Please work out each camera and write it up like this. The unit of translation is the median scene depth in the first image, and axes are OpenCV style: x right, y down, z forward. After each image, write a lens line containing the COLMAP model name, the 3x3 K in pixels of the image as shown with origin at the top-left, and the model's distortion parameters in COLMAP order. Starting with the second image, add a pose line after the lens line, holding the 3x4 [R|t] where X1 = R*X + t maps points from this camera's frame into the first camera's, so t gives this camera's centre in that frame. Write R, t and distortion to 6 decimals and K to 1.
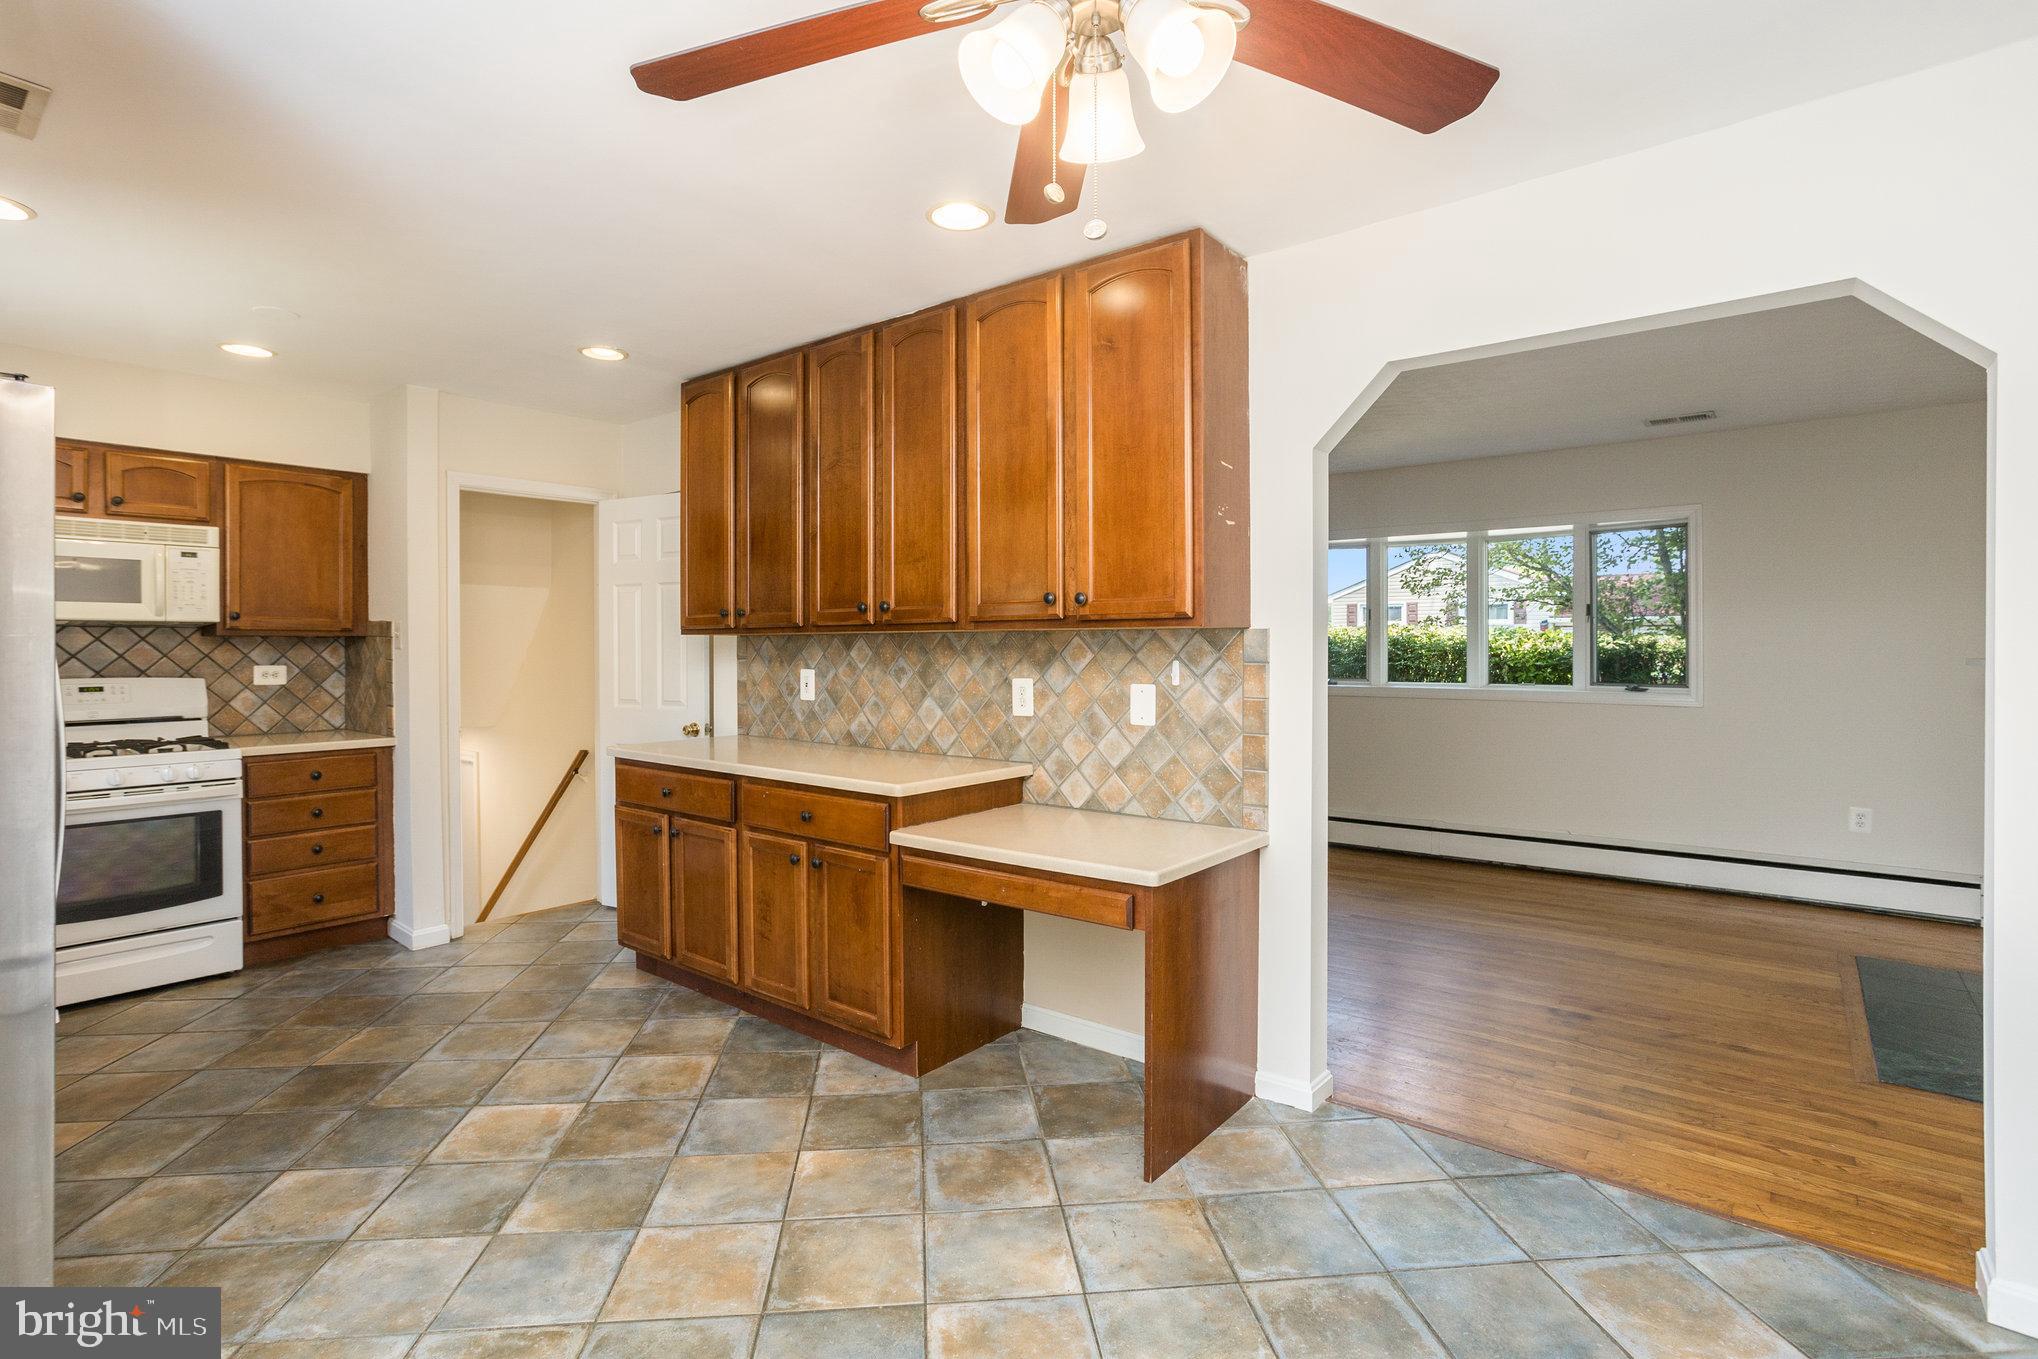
lens RADIAL K [[973.7, 0, 1016.6], [0, 973.7, 665.3], [0, 0, 1]] dist [-0.045439, 0.020664]
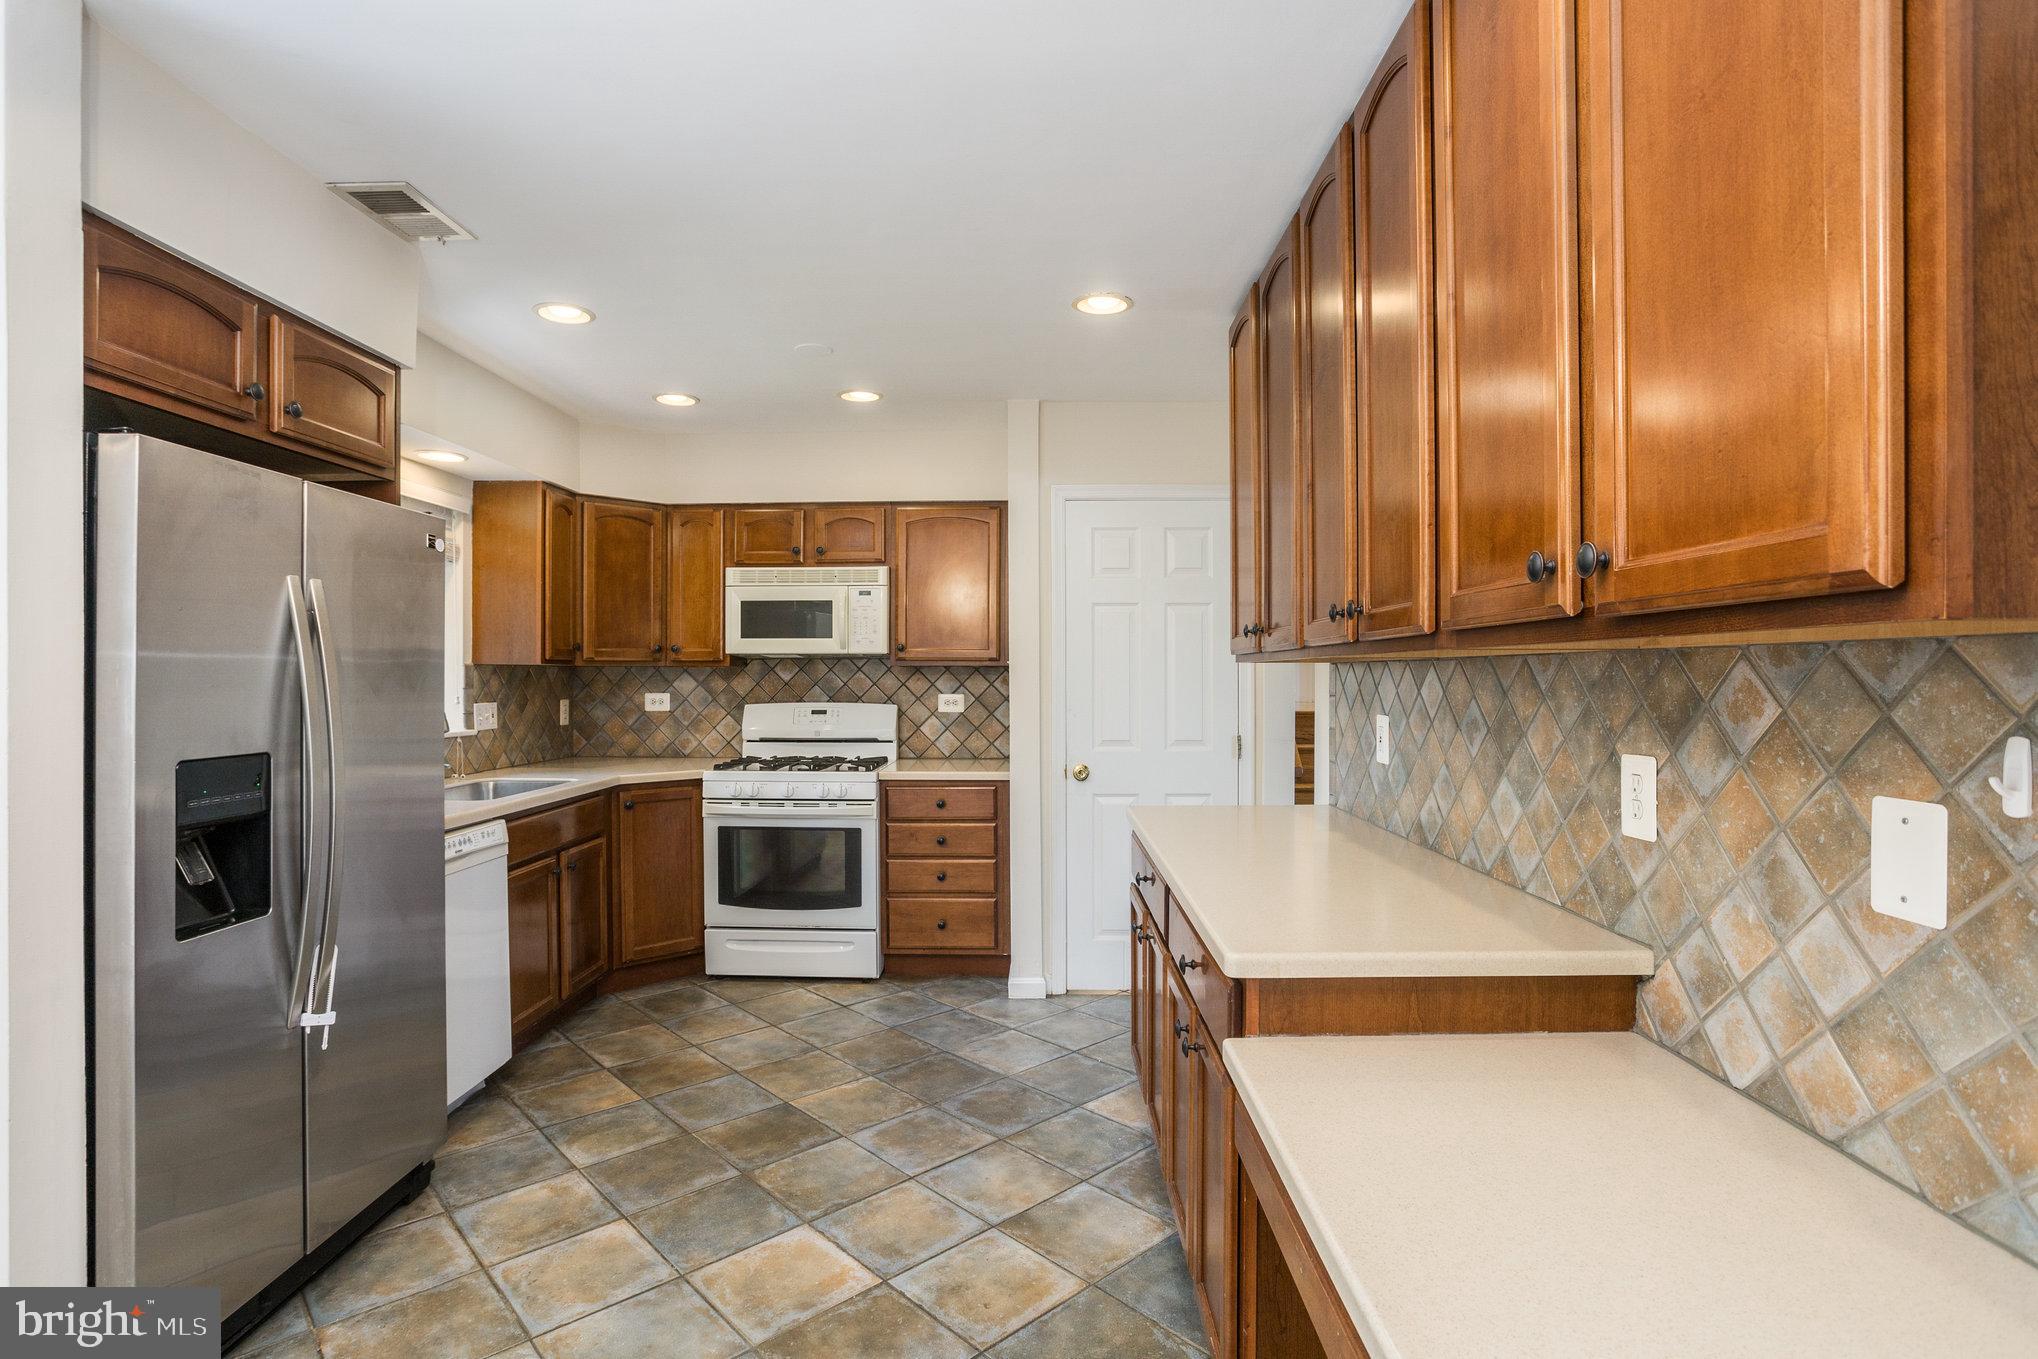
lens RADIAL K [[1006.5, 0, 1004.7], [0, 1006.5, 684.8], [0, 0, 1]] dist [-0.041975, 0.014322]
pose [[0.607963, 0.009628, -0.793907, 0.187380], [-0.016692, 0.999860, -0.000656, -0.013571], [0.793790, 0.013651, 0.608039, 0.482048]]
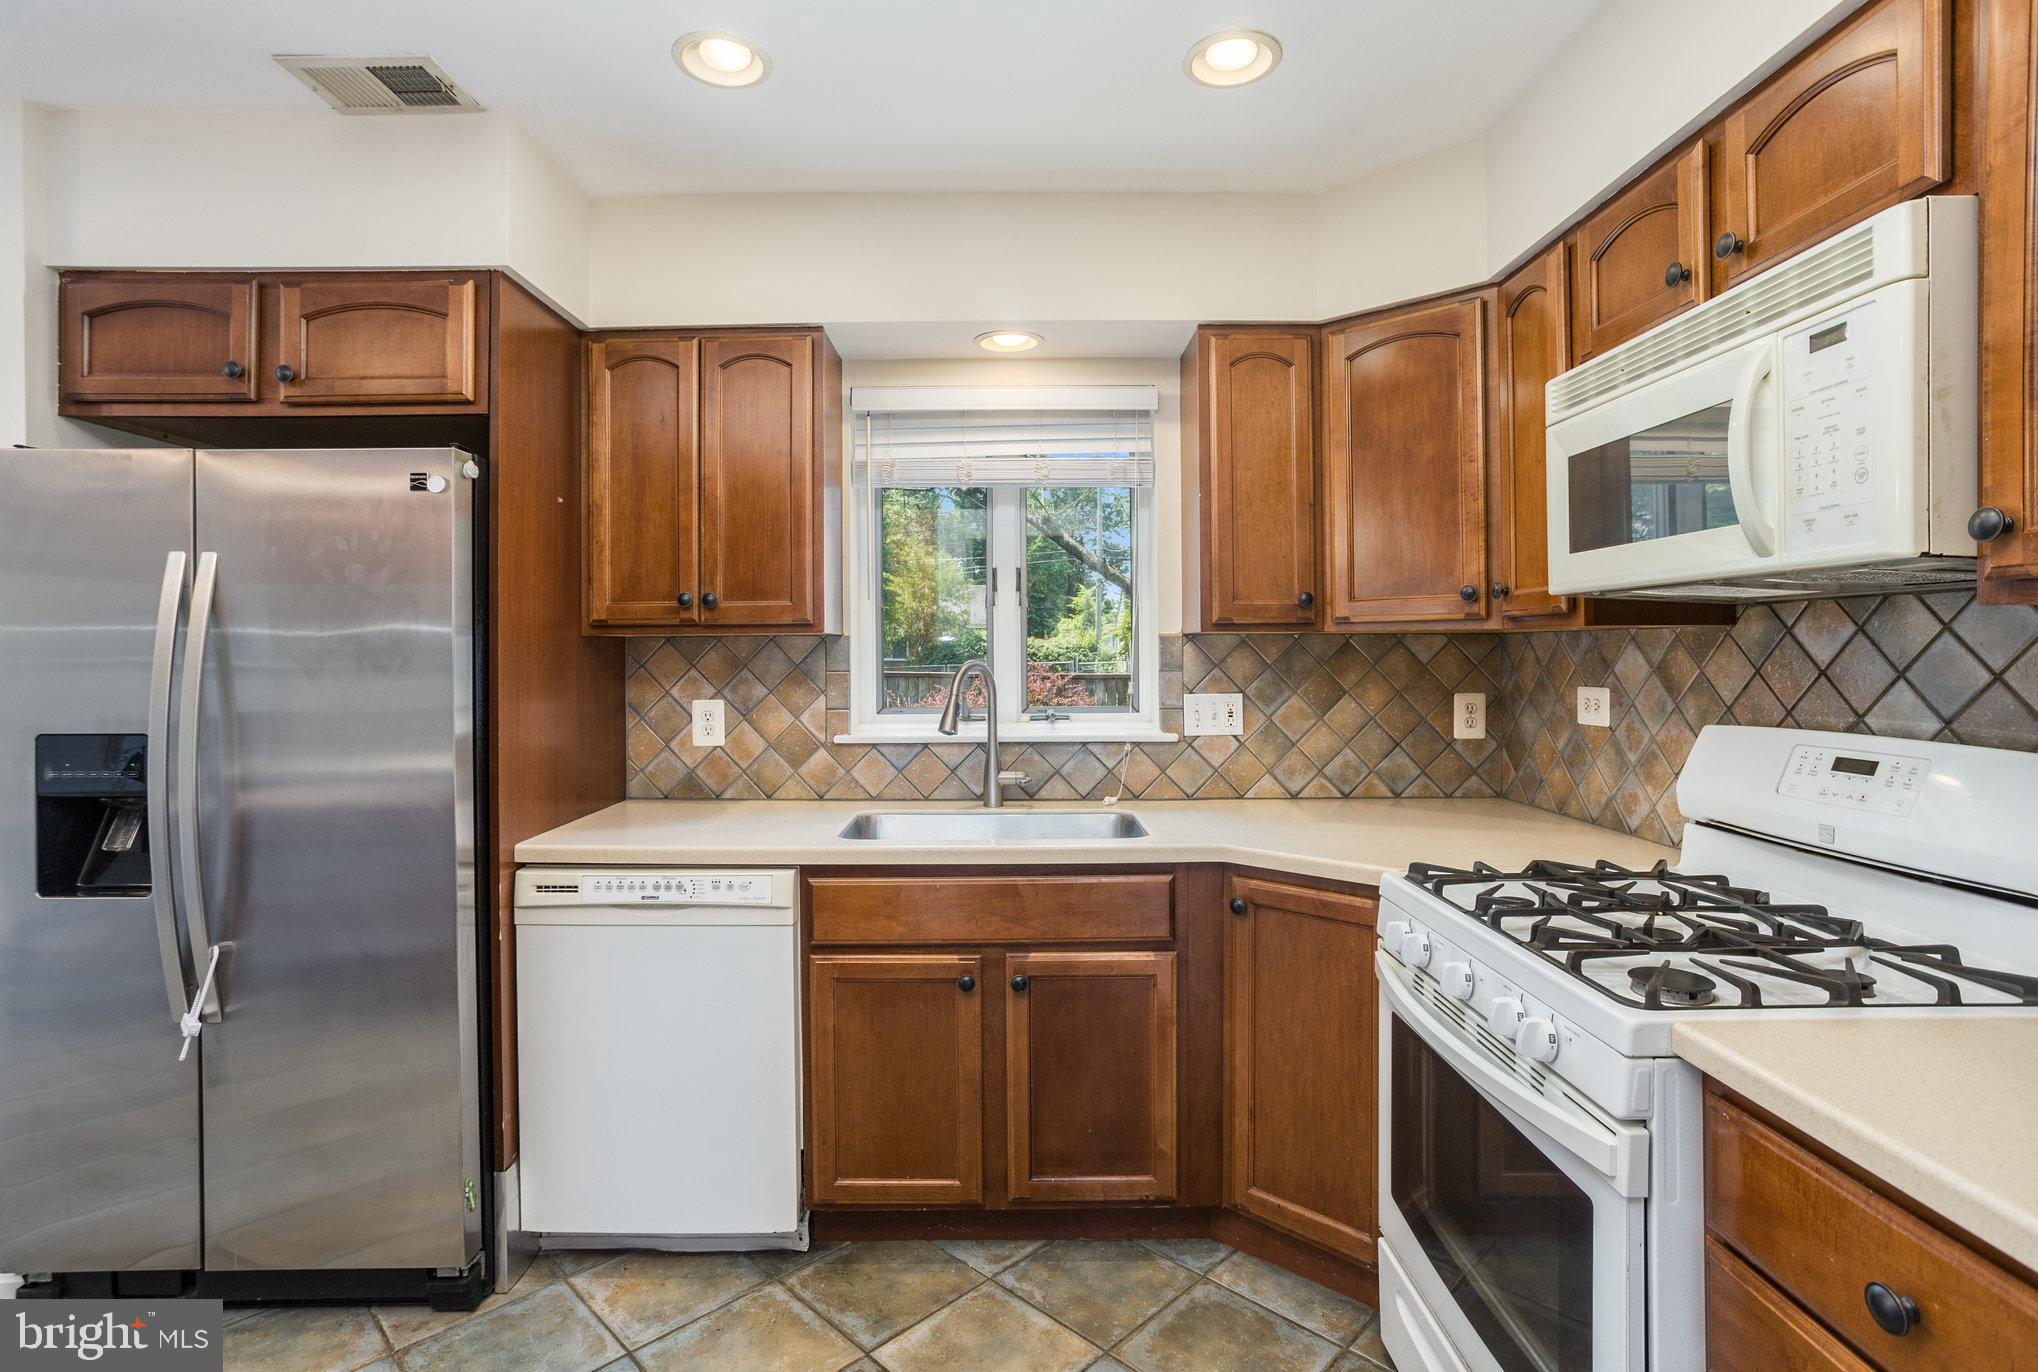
lens RADIAL K [[973.7, 0, 994.9], [0, 973.7, 656.4], [0, 0, 1]] dist [-0.045439, 0.020664]
pose [[-0.770281, 0.006985, -0.637666, -0.559535], [-0.005524, 0.999829, 0.017624, -0.024509], [0.637680, 0.017098, -0.770111, 1.228308]]
